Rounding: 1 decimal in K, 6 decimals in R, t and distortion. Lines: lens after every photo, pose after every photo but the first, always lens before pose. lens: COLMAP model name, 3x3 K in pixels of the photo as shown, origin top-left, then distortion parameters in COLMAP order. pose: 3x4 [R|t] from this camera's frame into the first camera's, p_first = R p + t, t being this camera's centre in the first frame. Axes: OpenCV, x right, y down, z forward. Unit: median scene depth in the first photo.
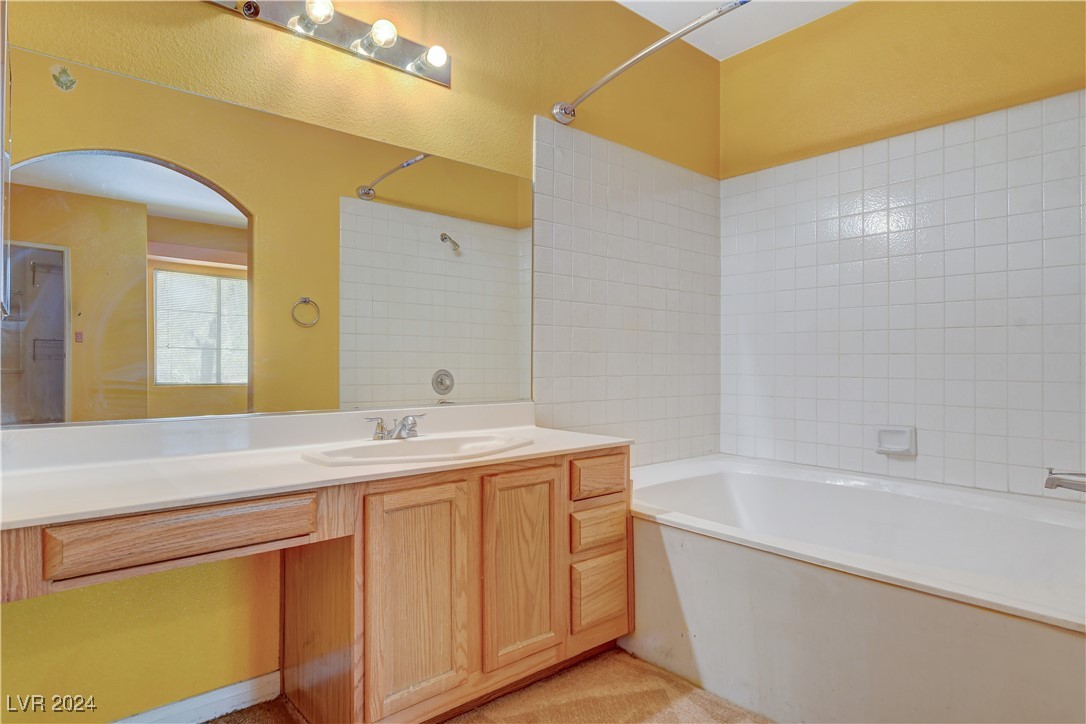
lens RADIAL K [[599.2, 0, 543.0], [0, 599.2, 362.0], [0, 0, 1]] dist [-0.011982, 0.000455]
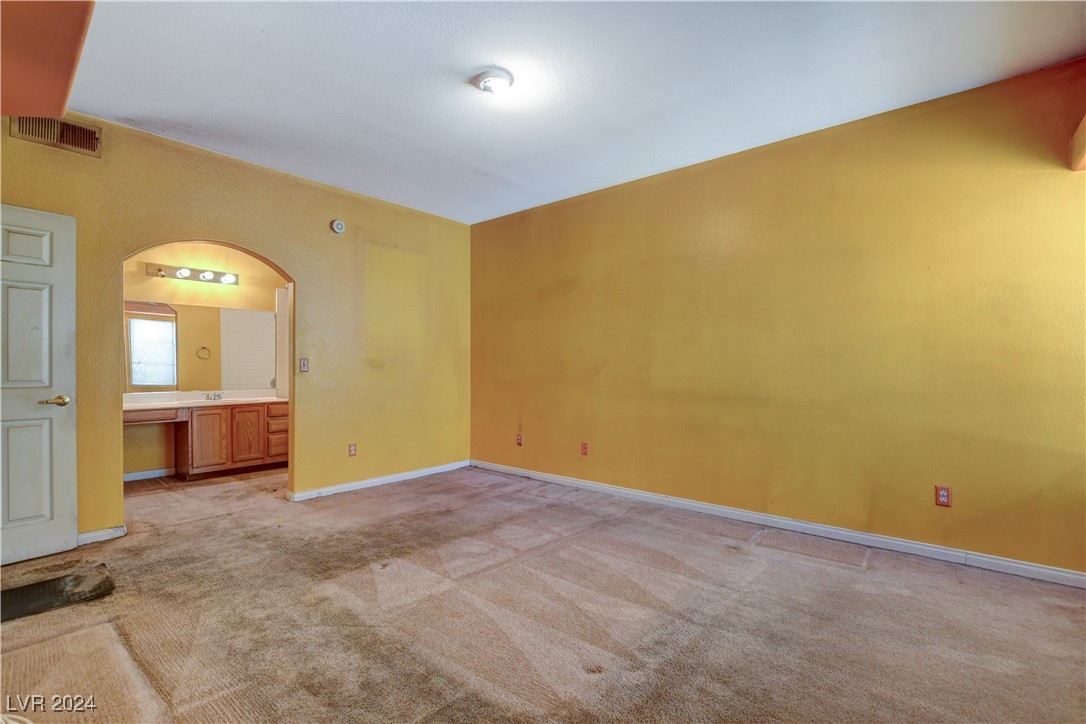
lens RADIAL K [[482.9, 0, 542.8], [0, 482.9, 364.5], [0, 0, 1]] dist [-0.033524, 0.006182]
pose [[0.989235, -0.009525, 0.146025, 1.300408], [0.010048, 0.999945, -0.002847, -0.043523], [-0.145989, 0.004284, 0.989277, -2.063942]]
